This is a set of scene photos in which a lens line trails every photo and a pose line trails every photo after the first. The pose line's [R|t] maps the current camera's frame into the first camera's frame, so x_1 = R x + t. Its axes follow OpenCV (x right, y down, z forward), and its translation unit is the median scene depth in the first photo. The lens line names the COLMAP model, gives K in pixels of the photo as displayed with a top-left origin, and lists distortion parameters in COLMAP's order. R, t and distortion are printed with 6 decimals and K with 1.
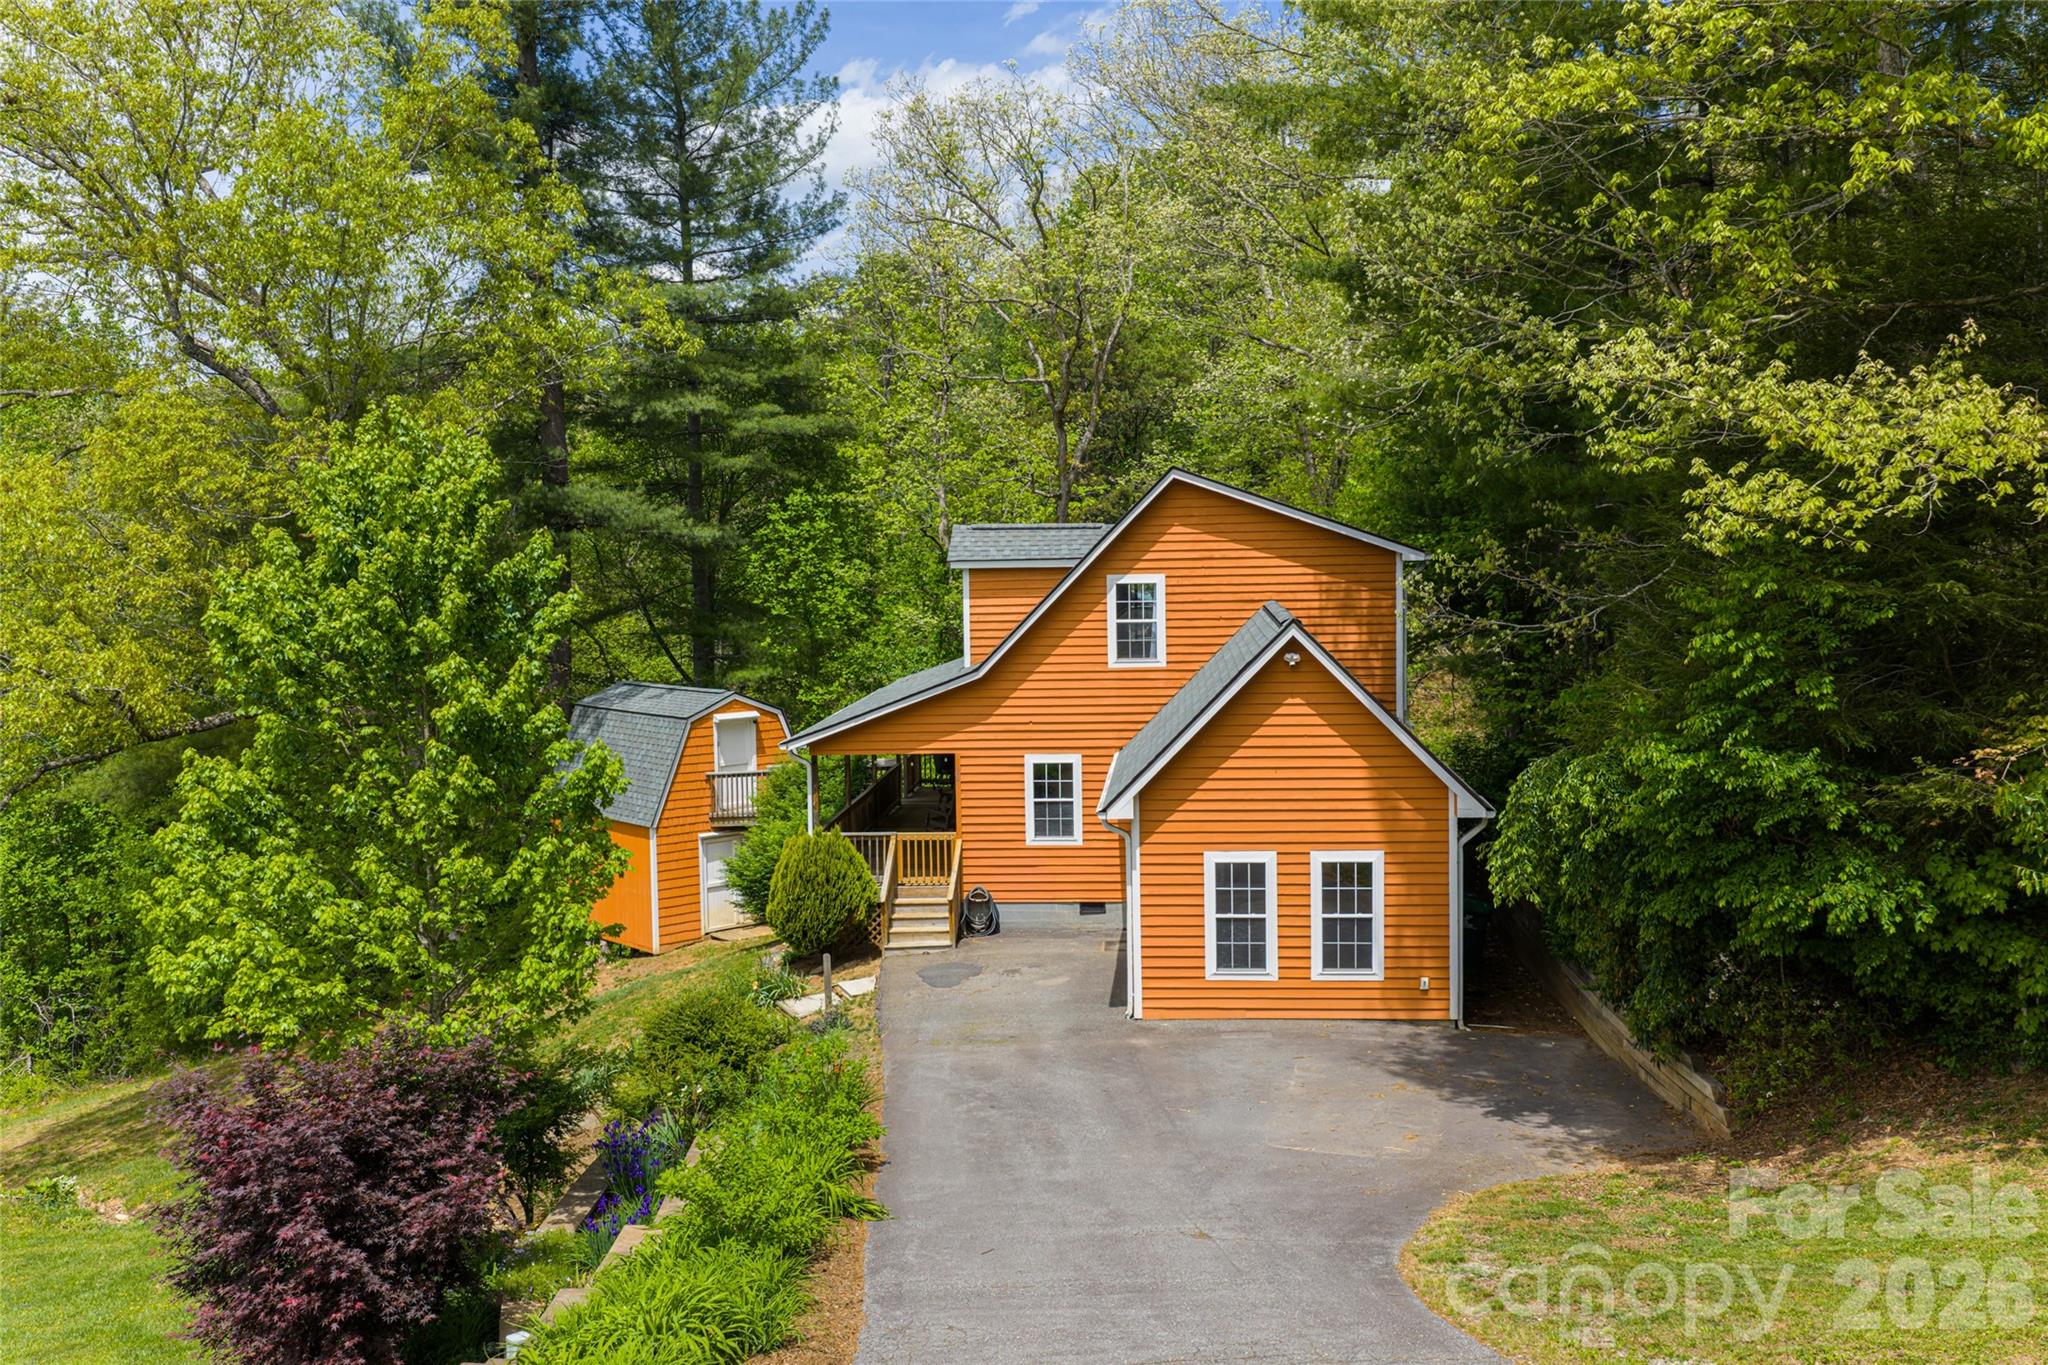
lens RADIAL K [[1815.0, 0, 1088.4], [0, 1815.0, 679.5], [0, 0, 1]] dist [0.002481, -0.002034]
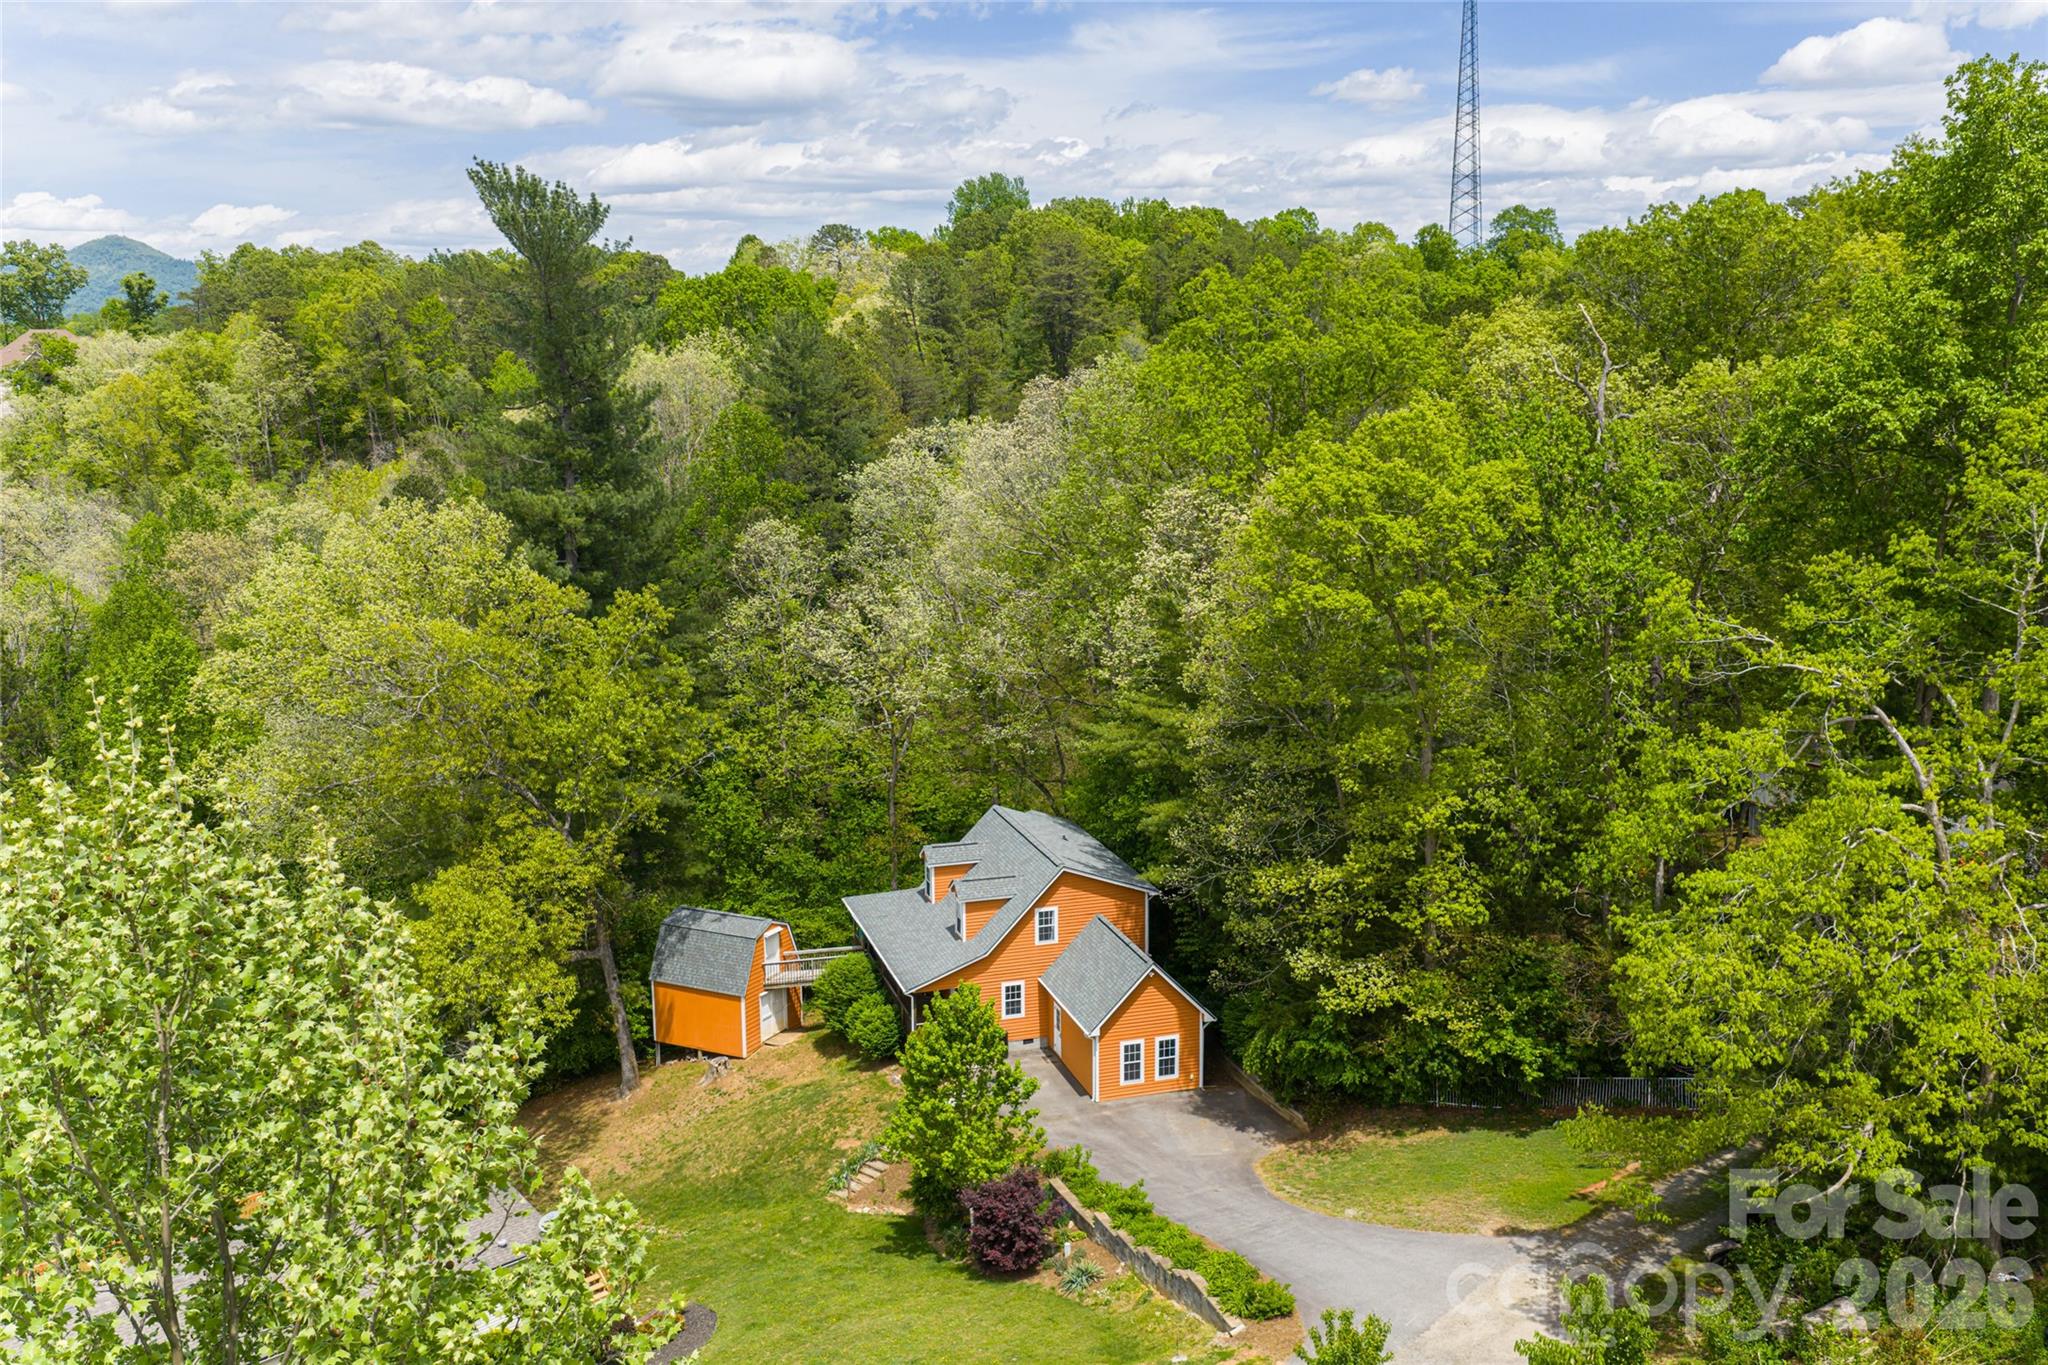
lens RADIAL K [[1677.8, 0, 1120.9], [0, 1677.8, 712.9], [0, 0, 1]] dist [0.052348, -0.001706]
pose [[0.925475, -0.056473, 0.374577, -0.886750], [0.017356, 0.994108, 0.106994, -0.694516], [-0.378412, -0.092519, 0.921002, -1.365456]]
